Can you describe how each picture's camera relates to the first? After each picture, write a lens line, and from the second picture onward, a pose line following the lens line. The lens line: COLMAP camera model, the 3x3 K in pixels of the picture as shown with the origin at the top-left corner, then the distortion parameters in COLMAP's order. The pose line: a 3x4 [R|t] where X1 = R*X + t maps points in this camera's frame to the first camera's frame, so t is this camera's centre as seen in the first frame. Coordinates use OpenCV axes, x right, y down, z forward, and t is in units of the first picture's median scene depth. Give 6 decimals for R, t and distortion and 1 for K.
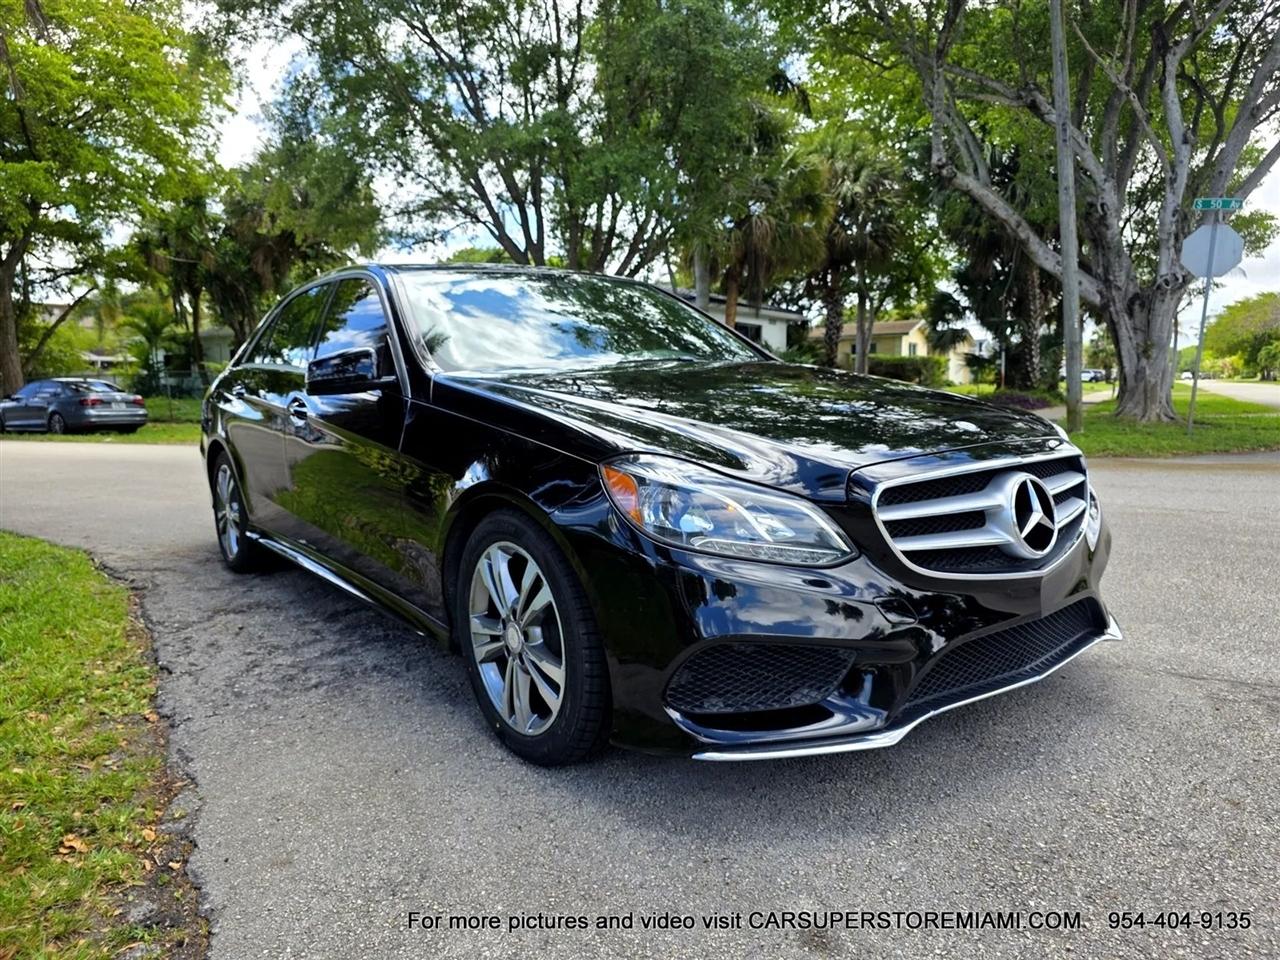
lens RADIAL K [[883.7, 0, 642.2], [0, 883.7, 478.0], [0, 0, 1]] dist [0.043045, -0.038865]
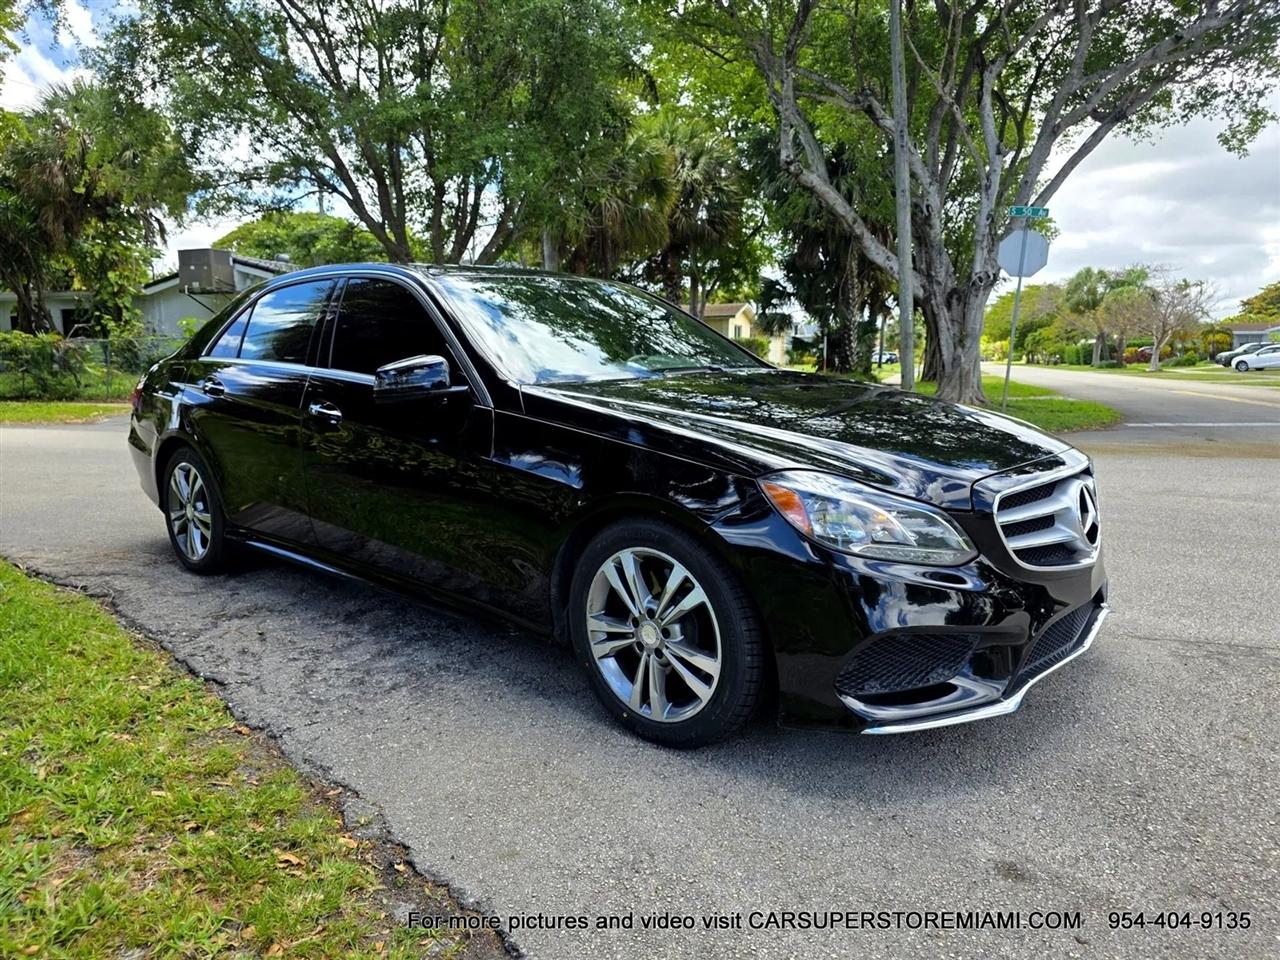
lens RADIAL K [[883.7, 0, 636.1], [0, 883.7, 478.5], [0, 0, 1]] dist [0.043045, -0.038865]
pose [[0.980215, -0.013309, 0.197489, -0.196521], [0.007696, 0.999545, 0.029162, -0.023297], [-0.197788, -0.027065, 0.979871, -0.031522]]
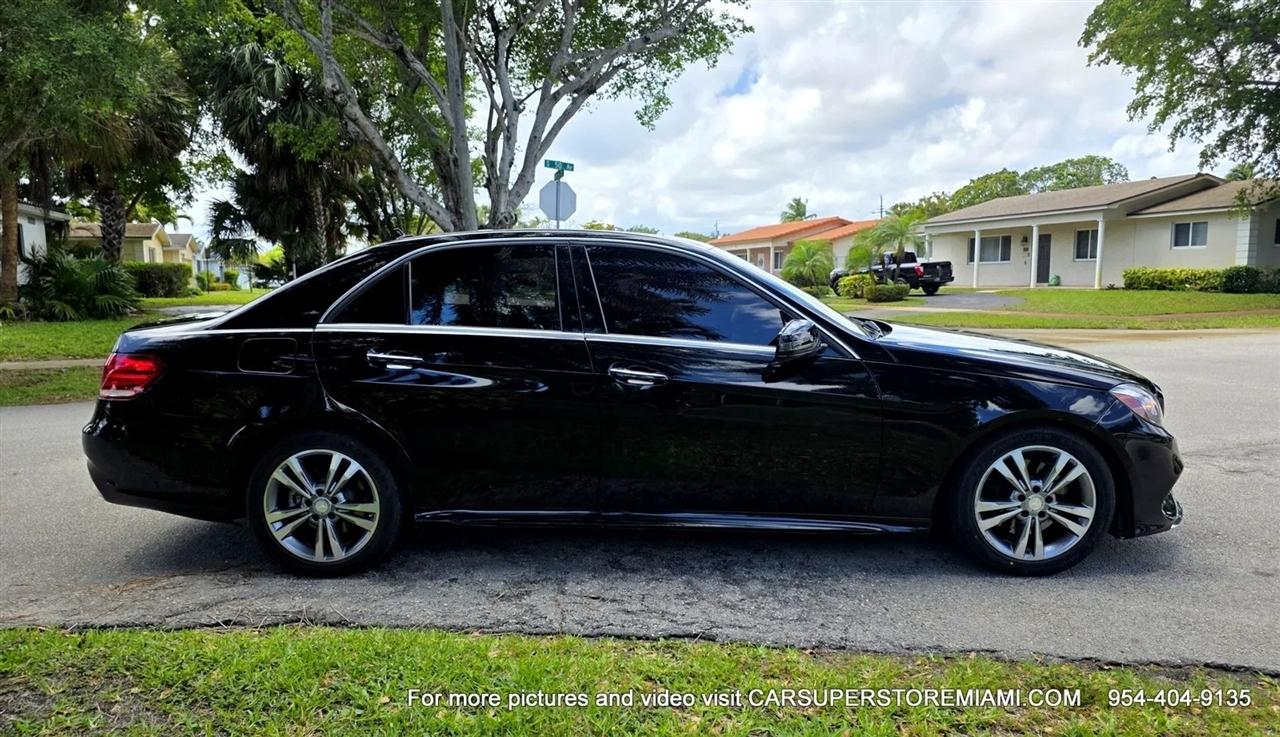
lens RADIAL K [[882.6, 0, 644.7], [0, 882.6, 391.5], [0, 0, 1]] dist [0.026139, -0.004144]
pose [[0.623267, -0.090964, 0.776701, -0.969122], [0.081563, 0.995356, 0.051122, -0.088594], [-0.777744, 0.031488, 0.627792, 0.276517]]
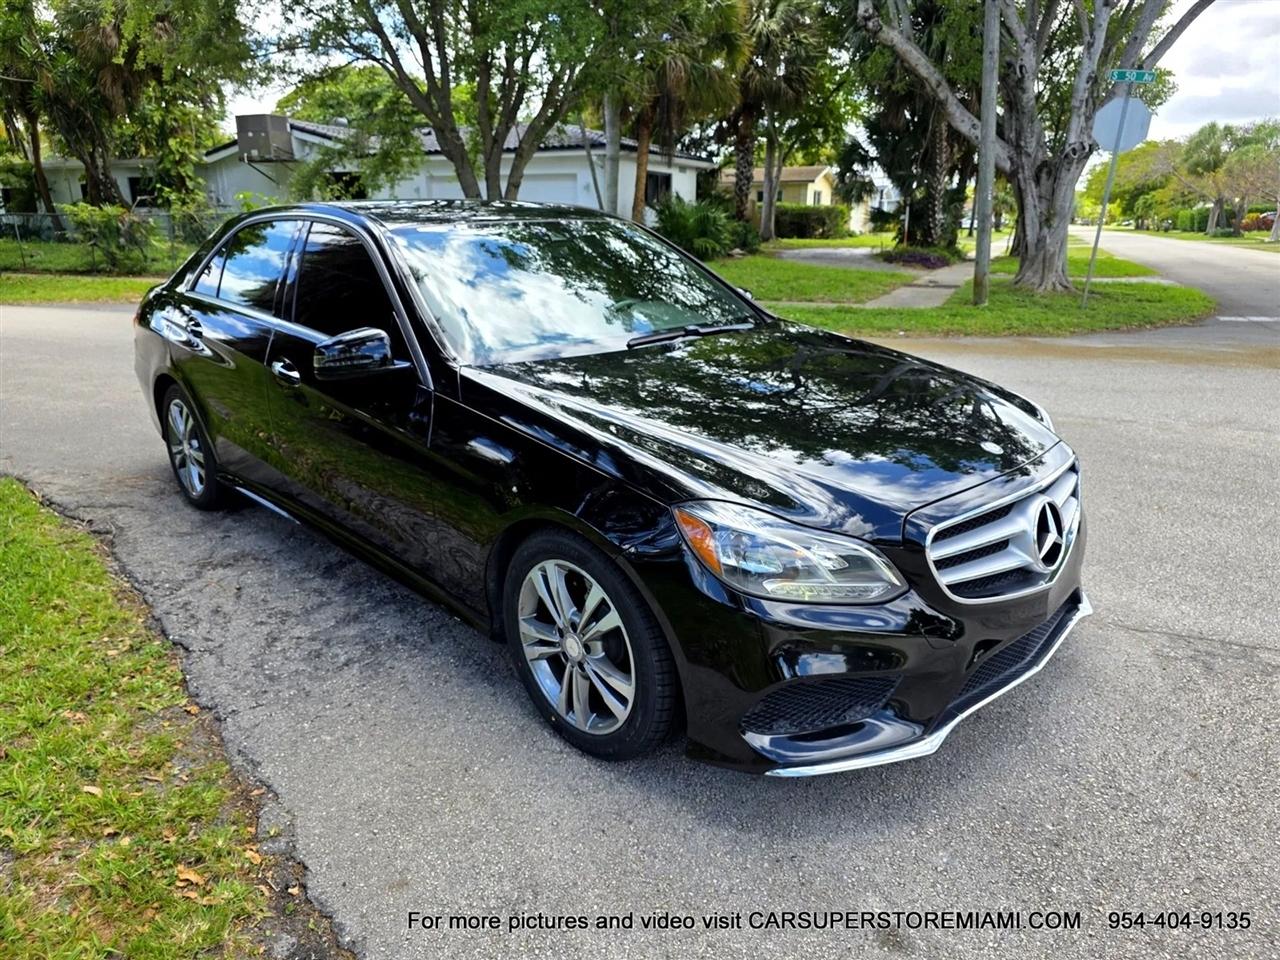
lens RADIAL K [[883.7, 0, 646.9], [0, 883.7, 486.3], [0, 0, 1]] dist [0.043045, -0.038865]
pose [[0.992335, -0.019025, 0.122103, -0.096120], [-0.004059, 0.982526, 0.186081, -0.109749], [-0.123510, -0.185150, 0.974918, -0.007641]]
